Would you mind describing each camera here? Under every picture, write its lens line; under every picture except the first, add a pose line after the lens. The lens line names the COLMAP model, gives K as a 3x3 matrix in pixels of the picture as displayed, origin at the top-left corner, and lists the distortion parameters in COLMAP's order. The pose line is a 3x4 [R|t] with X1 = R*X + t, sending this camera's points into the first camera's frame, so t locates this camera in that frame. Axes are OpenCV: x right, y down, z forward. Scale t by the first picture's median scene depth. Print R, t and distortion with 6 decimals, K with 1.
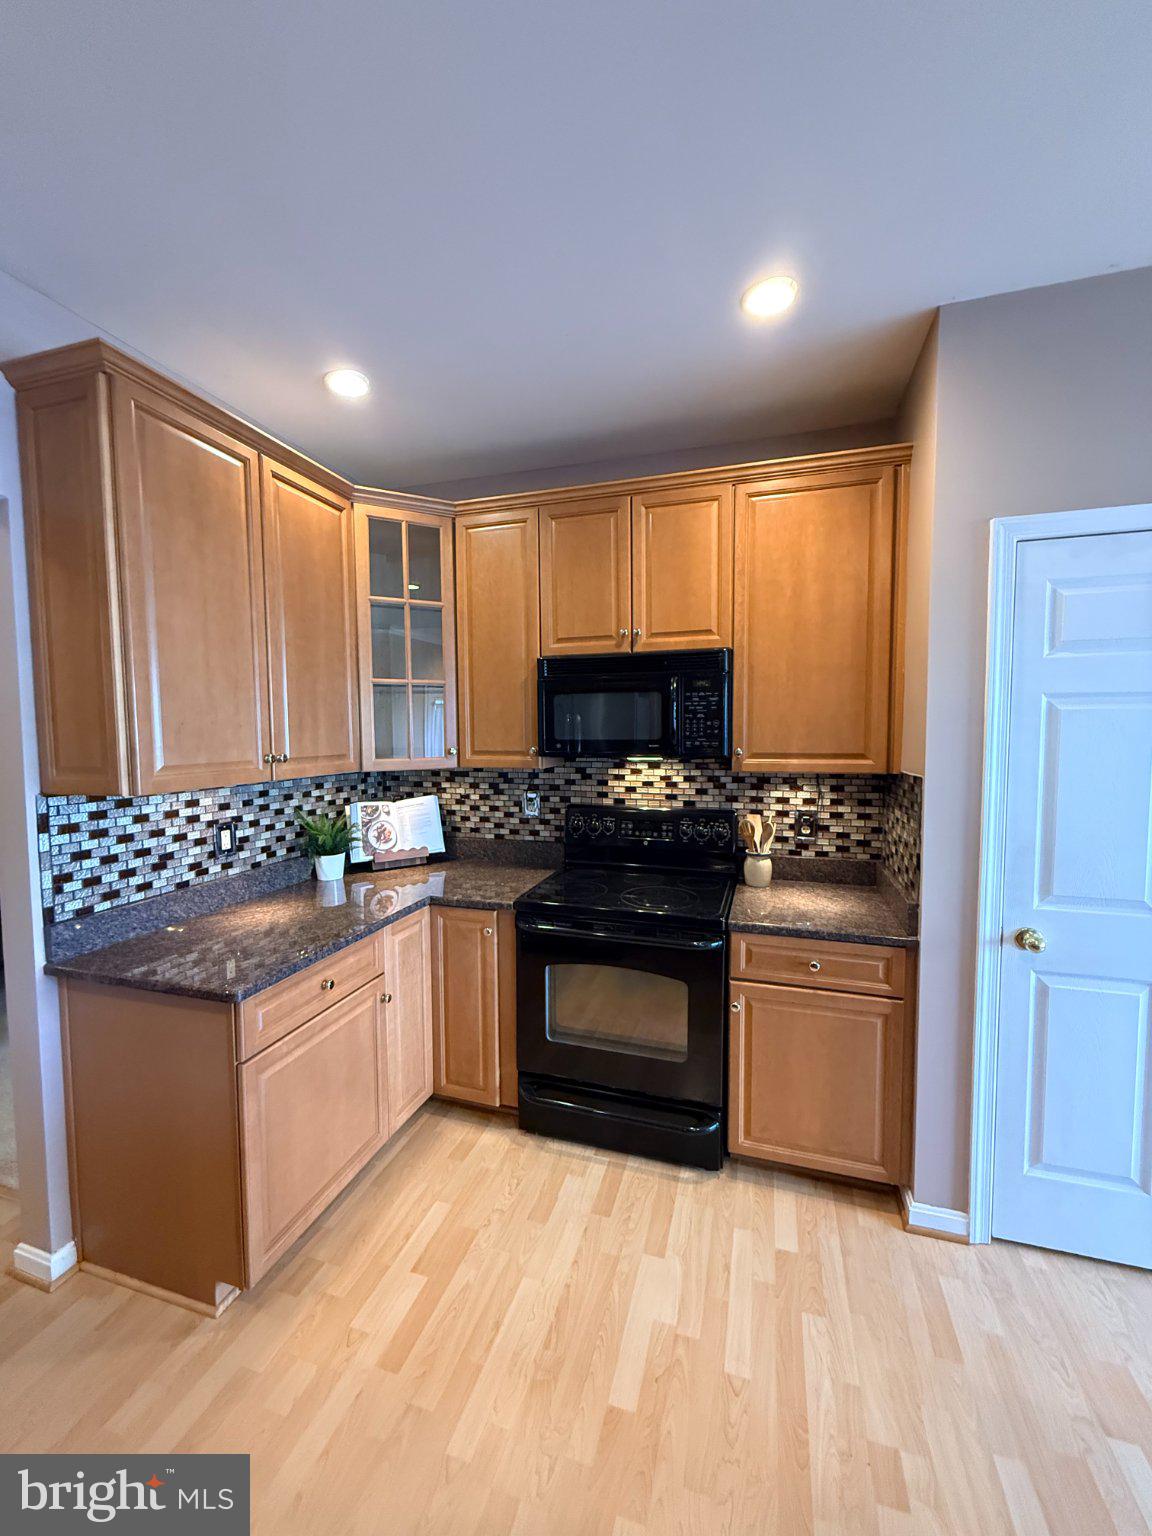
lens RADIAL K [[613.2, 0, 577.8], [0, 613.2, 766.9], [0, 0, 1]] dist [0.004404, -0.000634]
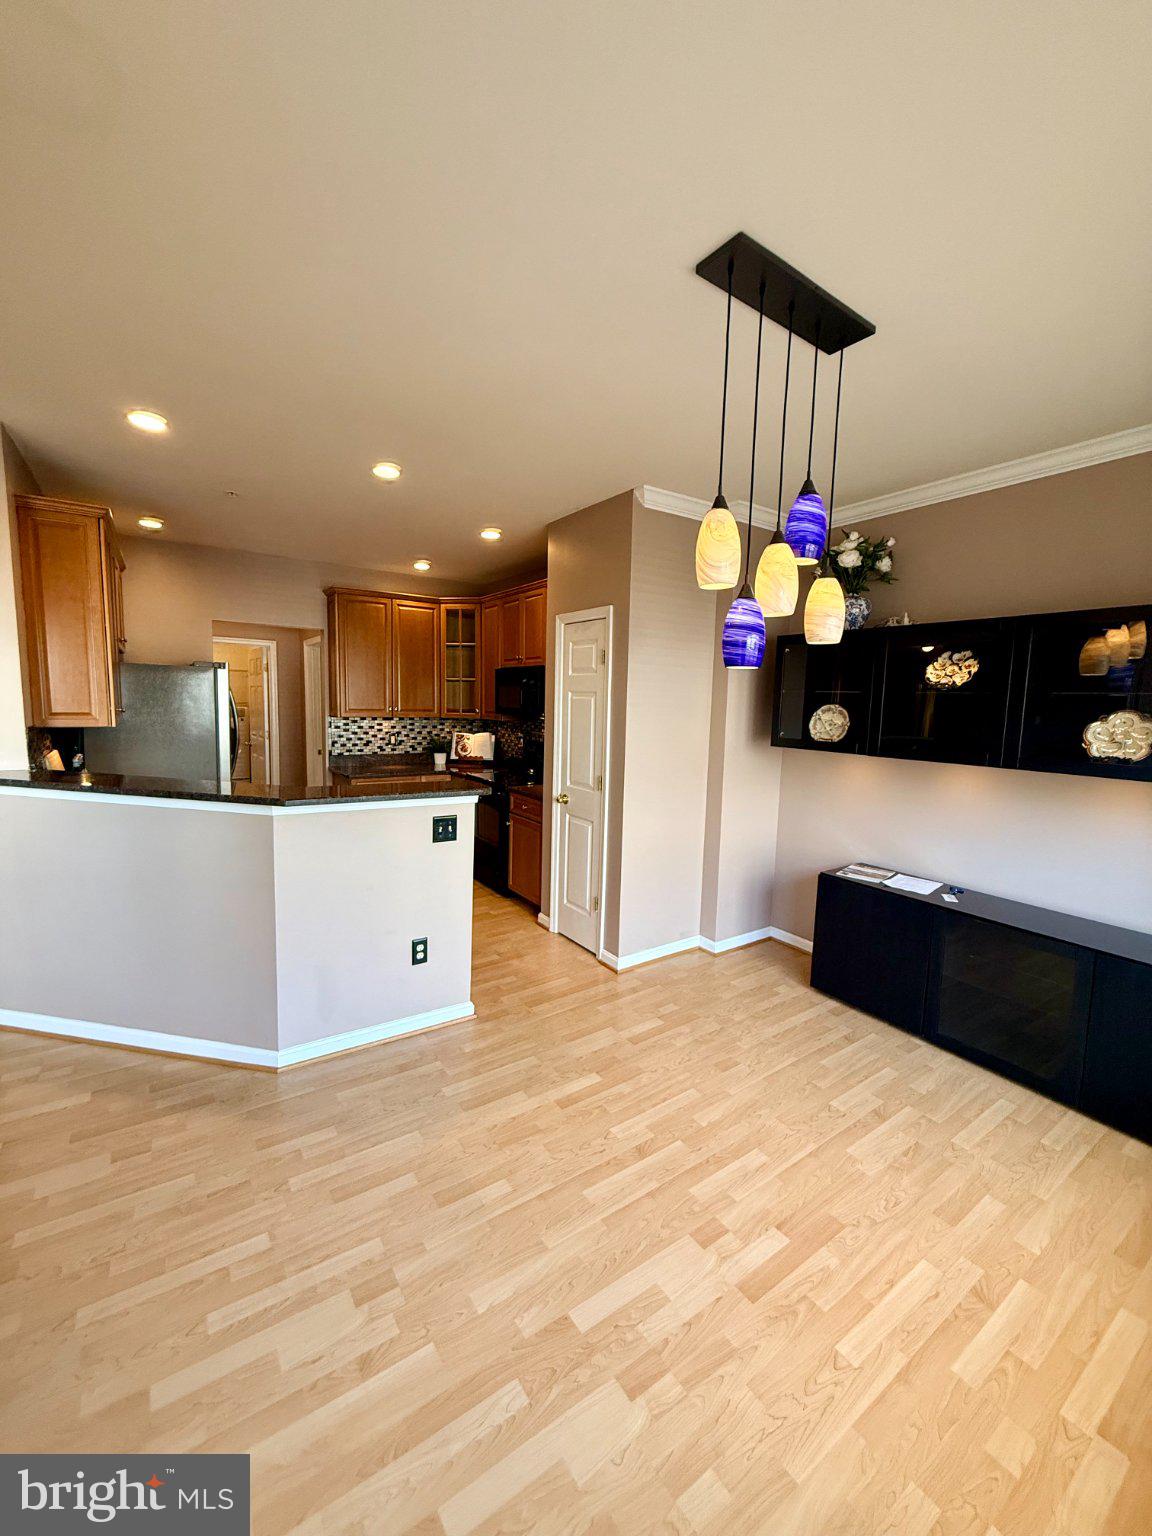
lens RADIAL K [[613.2, 0, 579.8], [0, 613.2, 768.7], [0, 0, 1]] dist [0.004404, -0.000634]
pose [[0.784599, 0.096625, -0.612428, 1.666184], [-0.068704, 0.995248, 0.069005, 0.004391], [0.616185, -0.012064, 0.787509, -0.584560]]
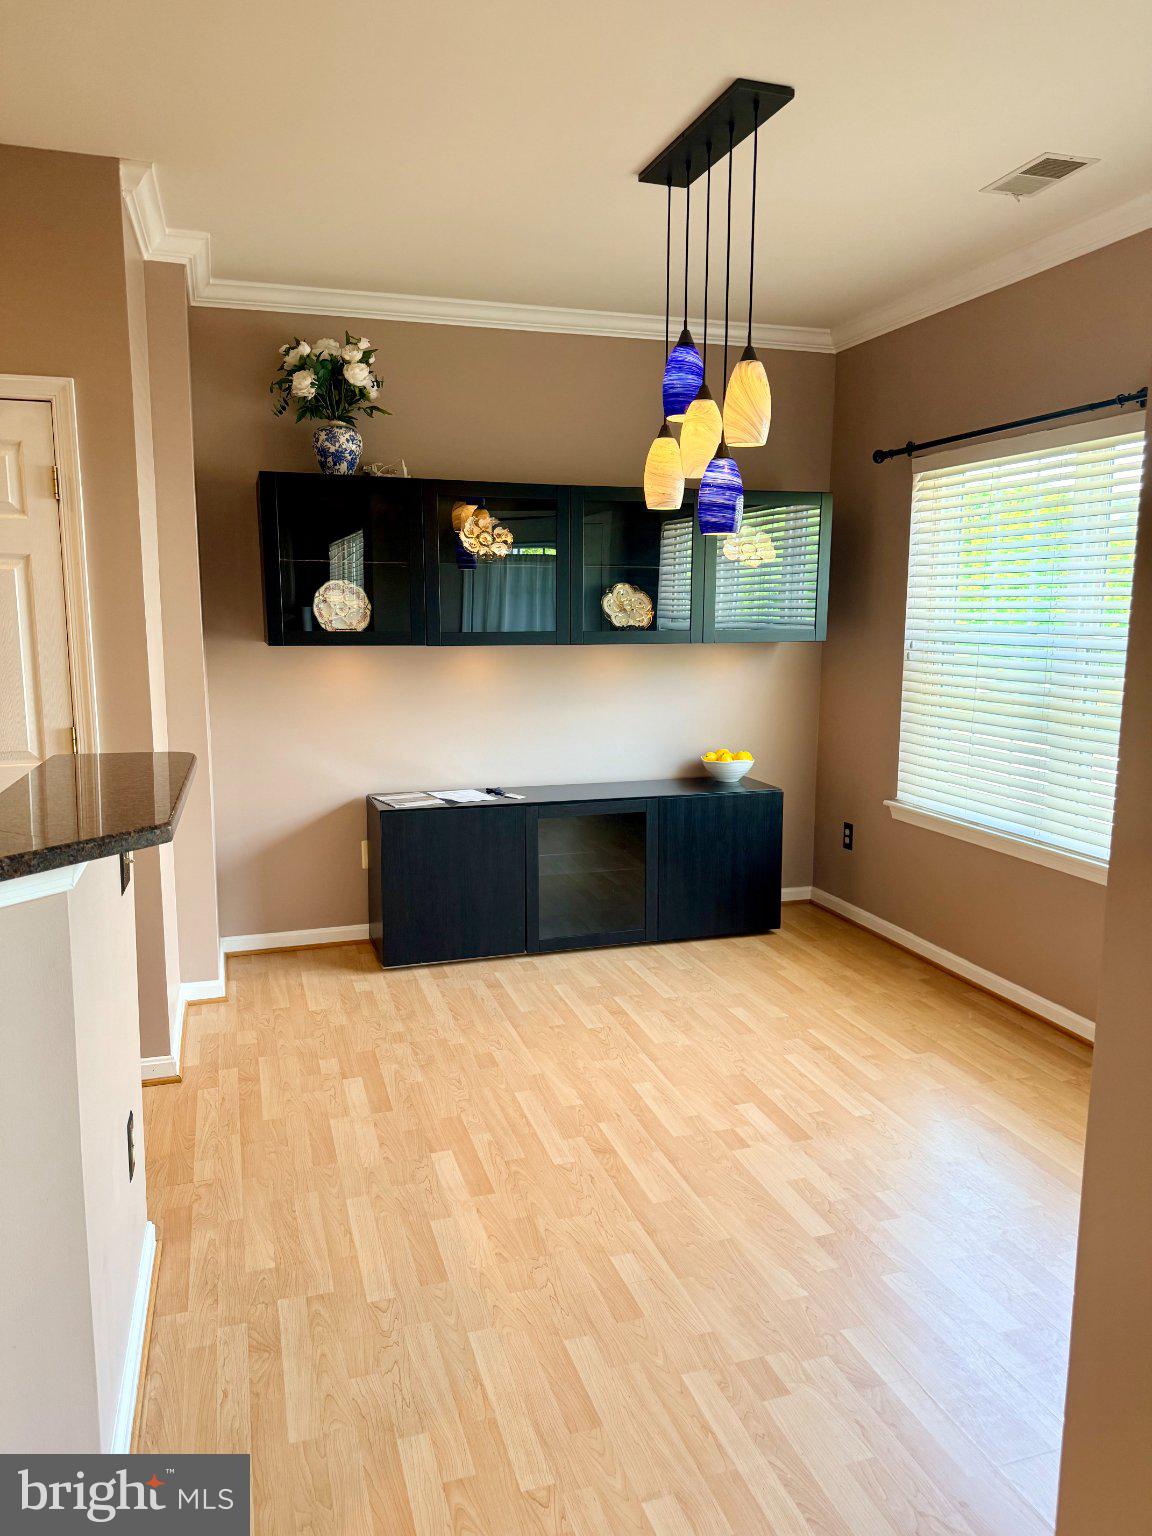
lens RADIAL K [[1084.9, 0, 562.1], [0, 1084.9, 771.1], [0, 0, 1]] dist [0.073496, -0.050260]
pose [[0.824838, -0.081991, 0.559392, 0.449458], [0.030506, 0.994442, 0.100774, 0.061275], [-0.564546, -0.066058, 0.822754, -0.821353]]
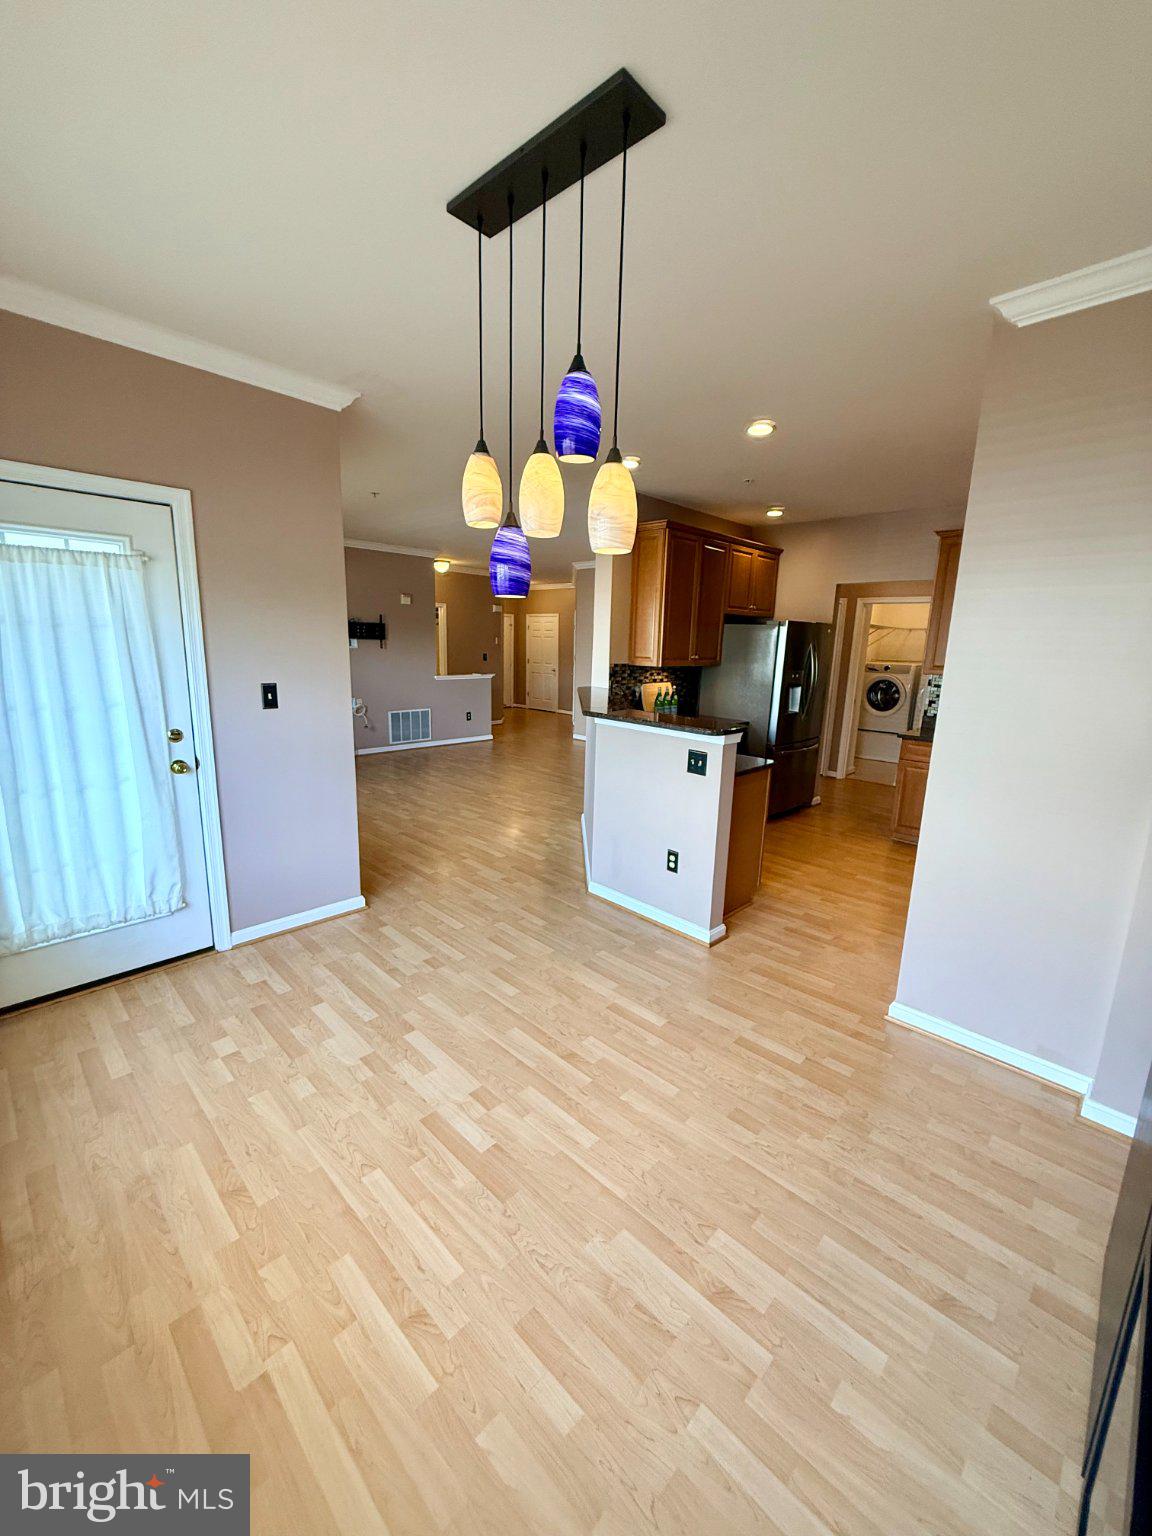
lens RADIAL K [[613.2, 0, 576.4], [0, 613.2, 768.1], [0, 0, 1]] dist [0.004404, -0.000634]
pose [[-0.456548, 0.174895, -0.872339, 2.031279], [-0.078907, 0.968665, 0.235505, -0.060688], [0.886193, 0.176353, -0.428442, 0.601281]]
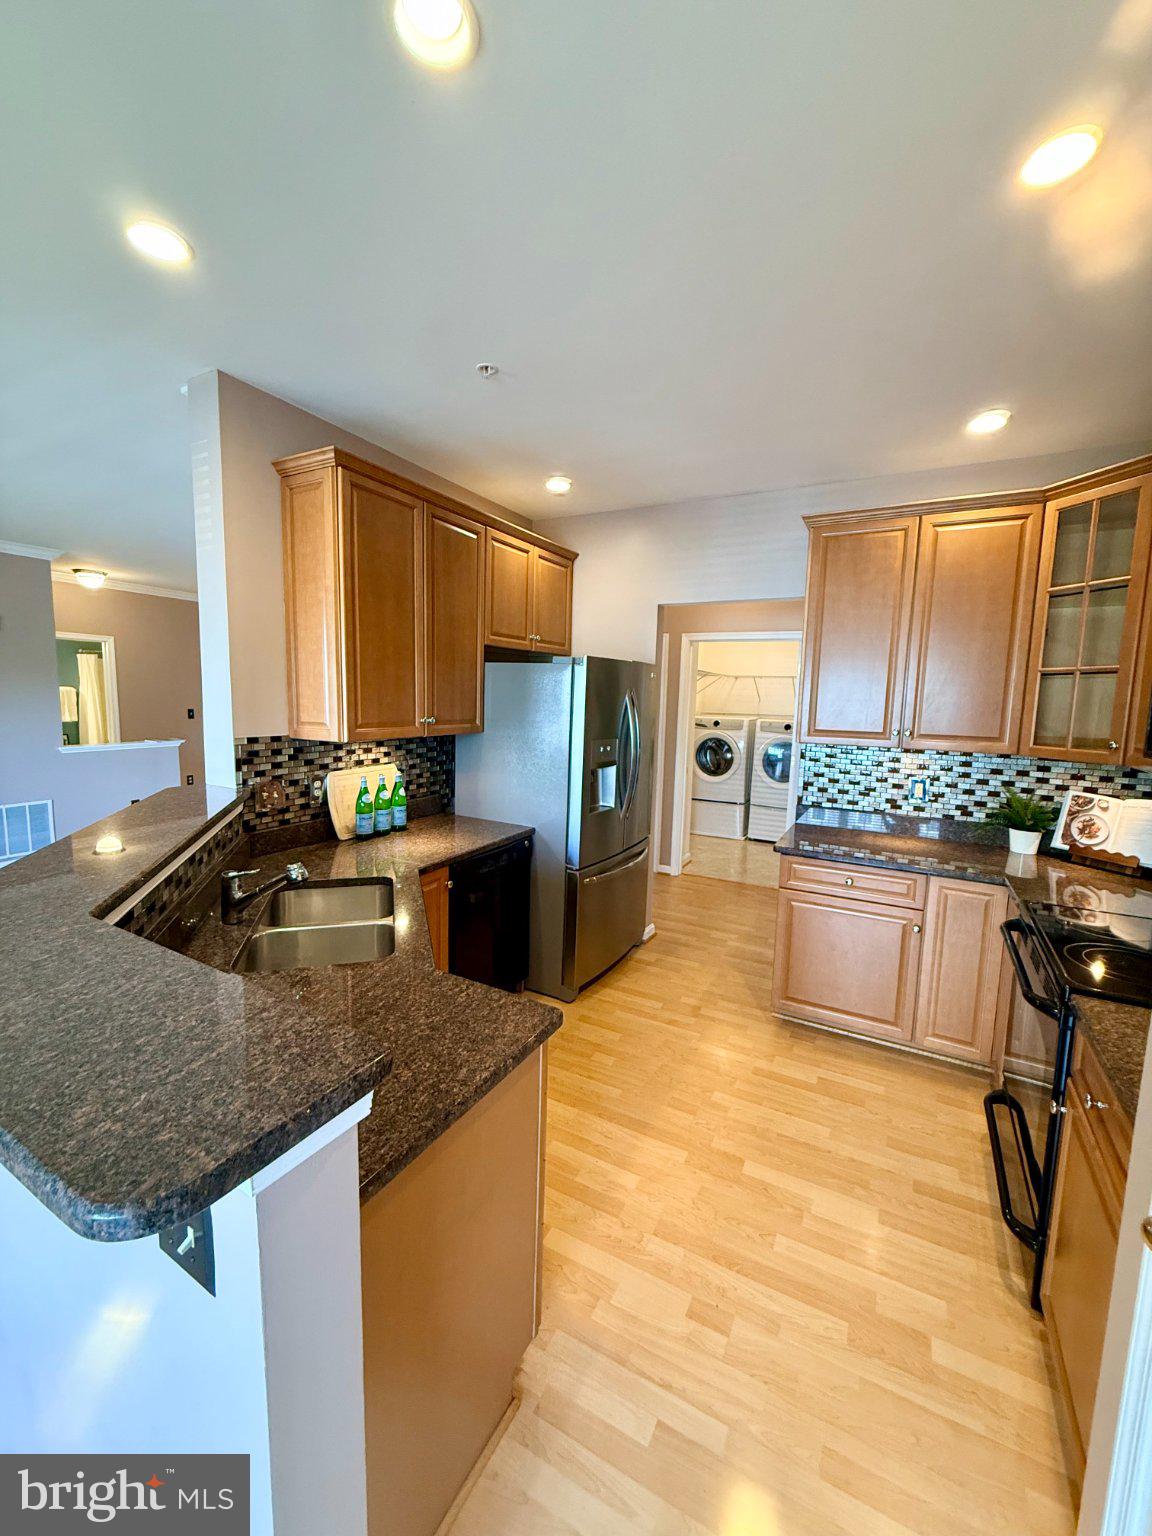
lens RADIAL K [[613.2, 0, 578.7], [0, 613.2, 767.5], [0, 0, 1]] dist [0.004404, -0.000634]
pose [[-0.194043, 0.116552, -0.974045, 0.923389], [-0.083715, 0.987328, 0.134818, -0.056333], [0.977414, 0.107702, -0.181827, 0.475749]]
